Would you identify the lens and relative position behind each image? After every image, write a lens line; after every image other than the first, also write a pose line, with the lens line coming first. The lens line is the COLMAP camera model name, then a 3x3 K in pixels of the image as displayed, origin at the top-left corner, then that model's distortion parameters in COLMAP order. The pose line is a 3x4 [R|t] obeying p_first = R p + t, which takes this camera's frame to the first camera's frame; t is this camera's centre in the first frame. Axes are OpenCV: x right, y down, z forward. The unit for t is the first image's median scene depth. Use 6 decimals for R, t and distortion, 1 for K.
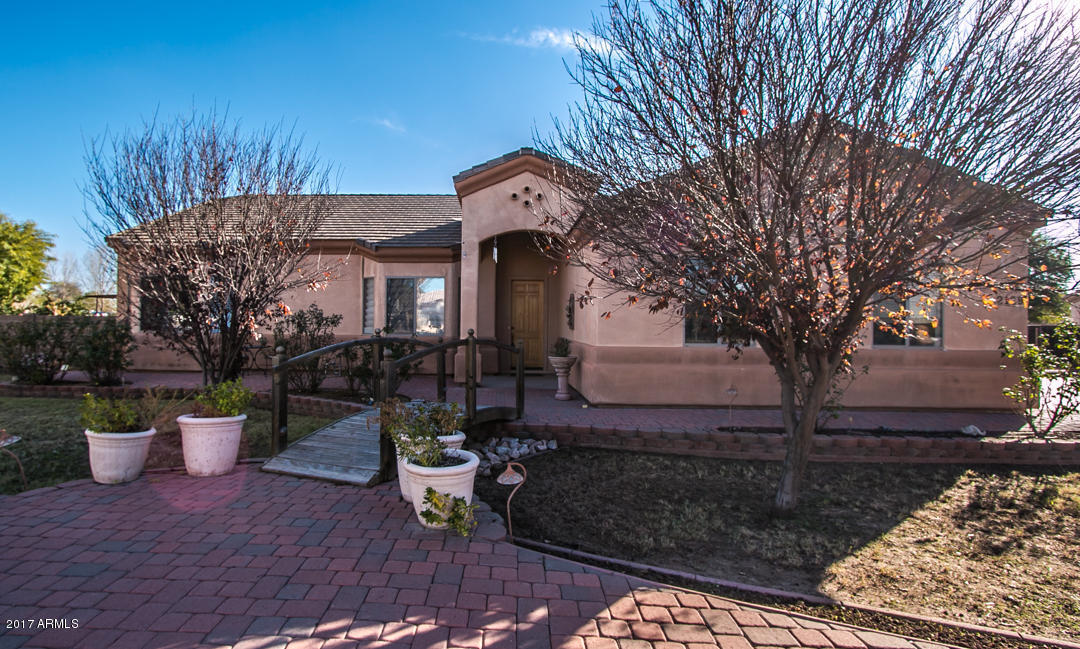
lens RADIAL K [[641.1, 0, 540.0], [0, 641.1, 324.5], [0, 0, 1]] dist [-0.000701, -0.000059]
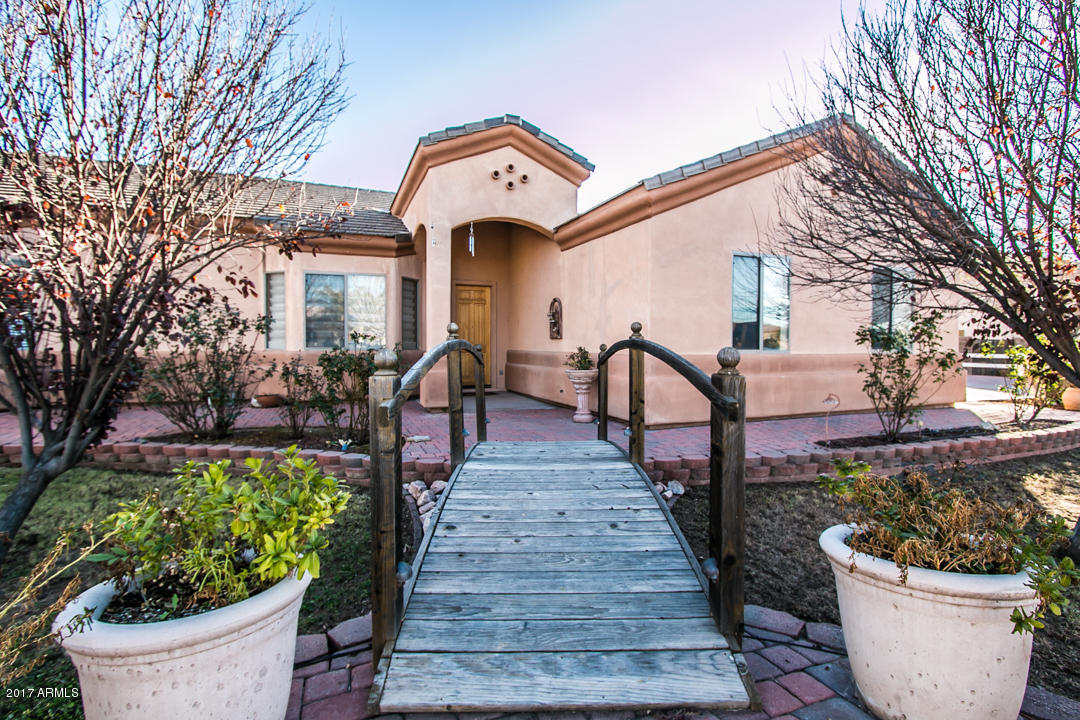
lens RADIAL K [[502.3, 0, 540.0], [0, 502.3, 360.0], [0, 0, 1]] dist [-0.002773, -0.000449]
pose [[0.916822, -0.020897, 0.398748, -0.246734], [0.012672, 0.999649, 0.023253, 0.020408], [-0.399094, -0.016266, 0.916766, 0.392657]]
